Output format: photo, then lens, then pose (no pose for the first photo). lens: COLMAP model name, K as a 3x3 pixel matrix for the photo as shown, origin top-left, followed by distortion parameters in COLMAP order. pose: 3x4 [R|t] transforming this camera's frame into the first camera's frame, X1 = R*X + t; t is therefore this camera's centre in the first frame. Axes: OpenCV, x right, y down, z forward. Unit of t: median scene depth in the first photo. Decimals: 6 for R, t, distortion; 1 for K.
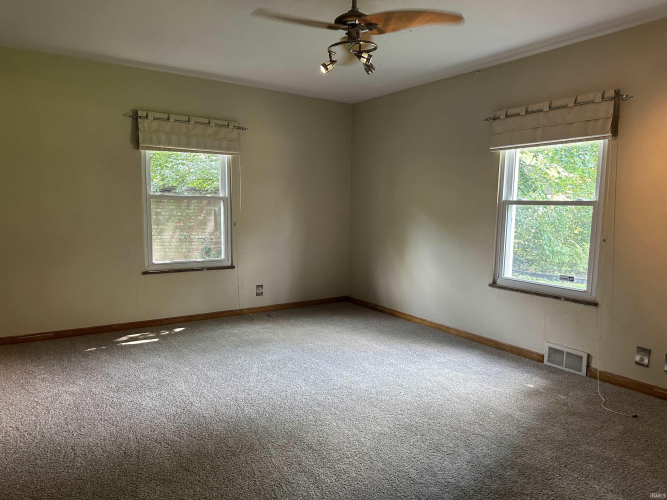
lens RADIAL K [[470.6, 0, 335.5], [0, 470.6, 251.5], [0, 0, 1]] dist [0.055335, -0.095485]
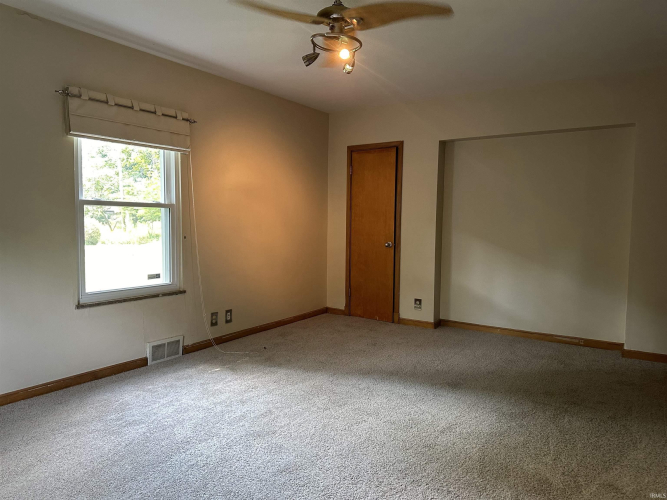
lens RADIAL K [[470.6, 0, 335.5], [0, 470.6, 251.5], [0, 0, 1]] dist [0.055335, -0.095485]
pose [[-0.380501, -0.081594, 0.921174, -0.636264], [0.071805, 0.990486, 0.117393, -0.093864], [-0.921989, 0.110813, -0.371022, 1.018807]]
